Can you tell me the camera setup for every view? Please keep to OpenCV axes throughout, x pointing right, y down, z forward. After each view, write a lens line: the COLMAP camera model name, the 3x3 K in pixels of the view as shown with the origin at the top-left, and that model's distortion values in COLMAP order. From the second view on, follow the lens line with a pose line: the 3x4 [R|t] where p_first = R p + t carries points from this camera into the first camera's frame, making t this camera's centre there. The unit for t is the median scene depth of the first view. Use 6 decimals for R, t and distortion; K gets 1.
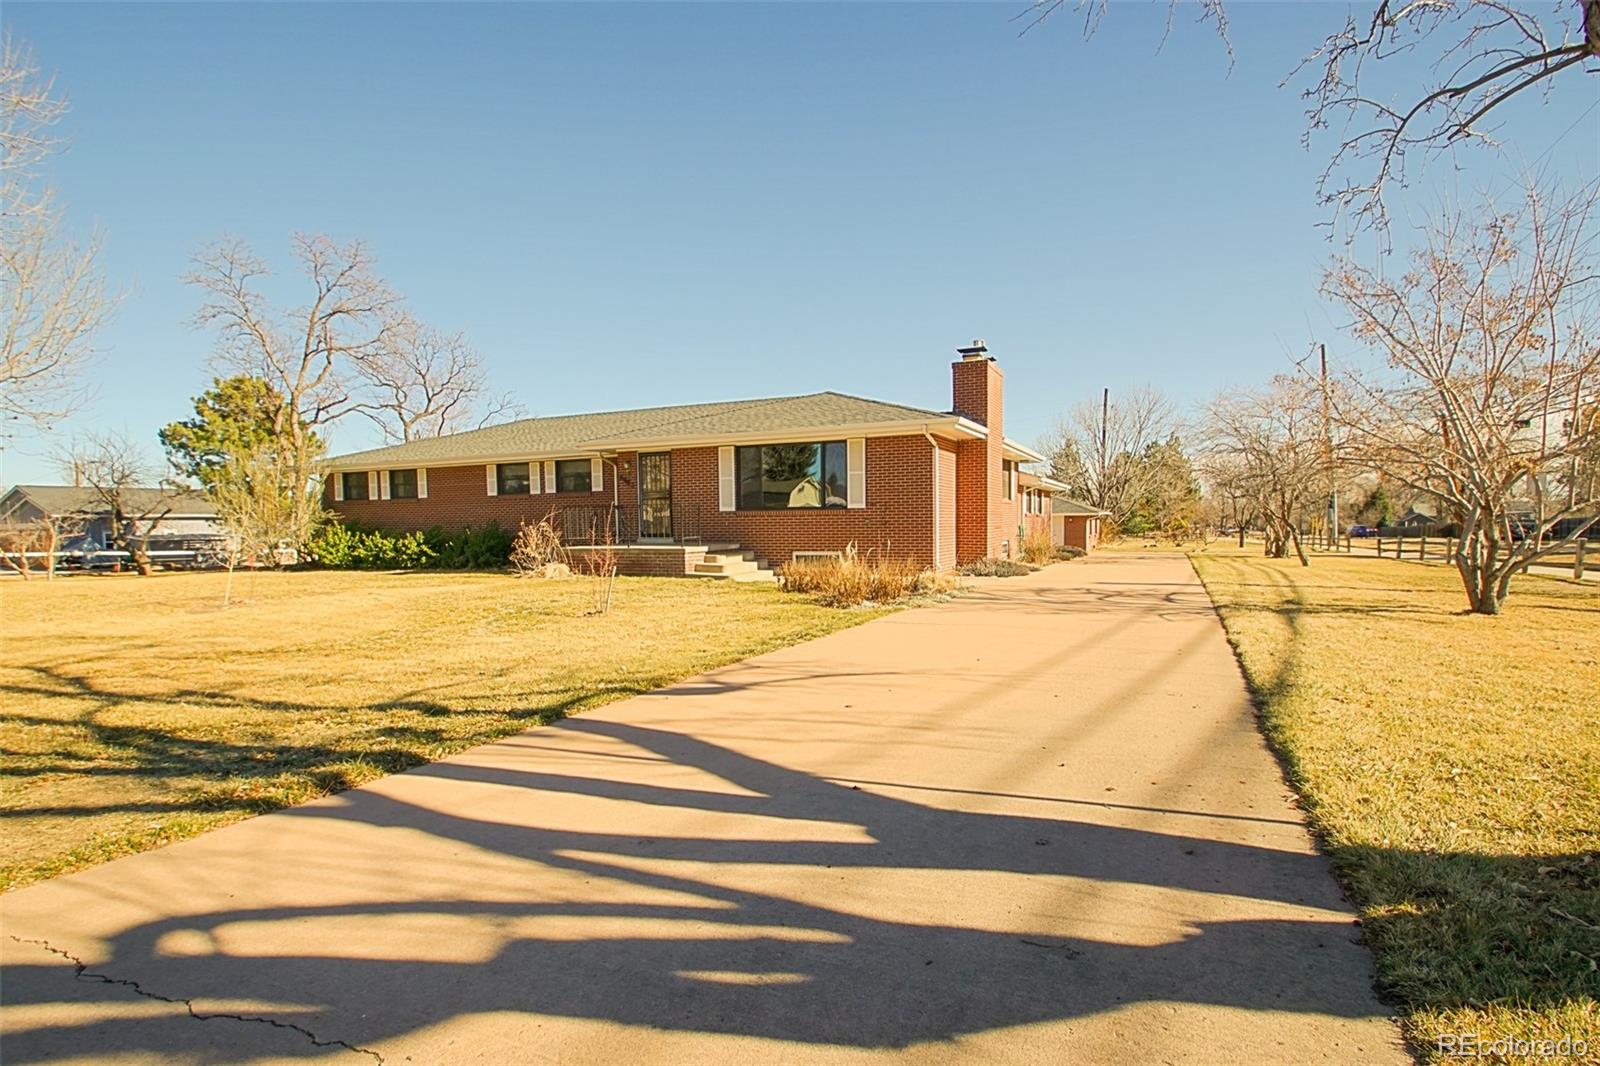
lens RADIAL K [[775.1, 0, 799.3], [0, 775.1, 529.4], [0, 0, 1]] dist [-0.004281, -0.000079]
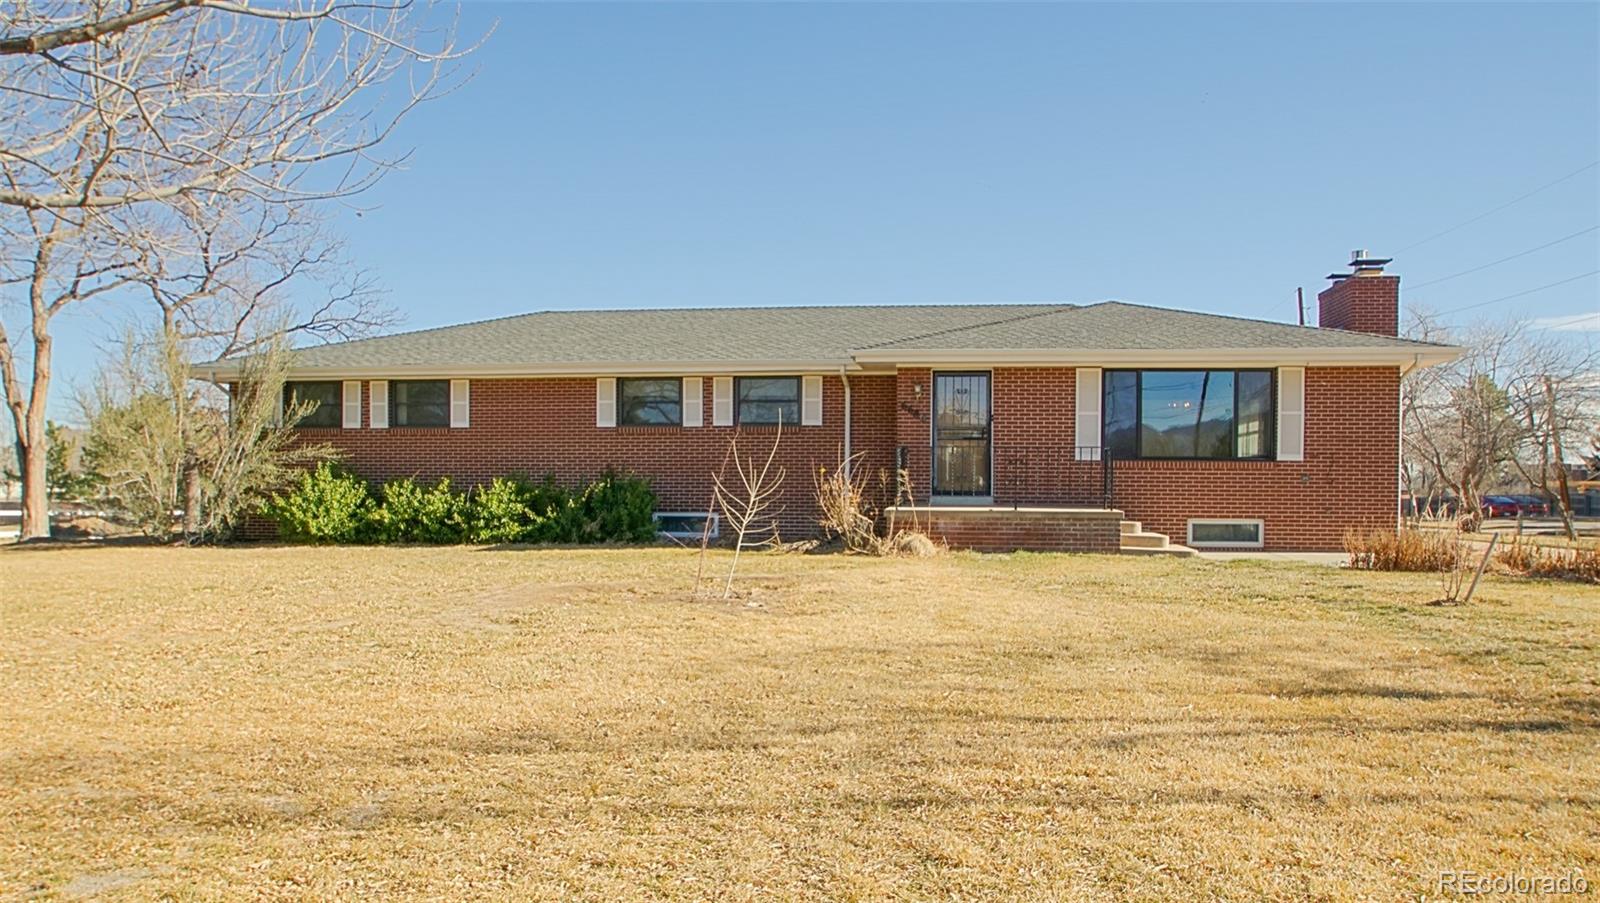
lens RADIAL K [[1054.9, 0, 800.0], [0, 1054.9, 459.6], [0, 0, 1]] dist [-0.031713, -0.000073]
pose [[0.956920, 0.025419, 0.289237, -0.512629], [-0.015221, 0.999182, -0.037452, 0.013283], [-0.289952, 0.031437, 0.956525, 0.134086]]
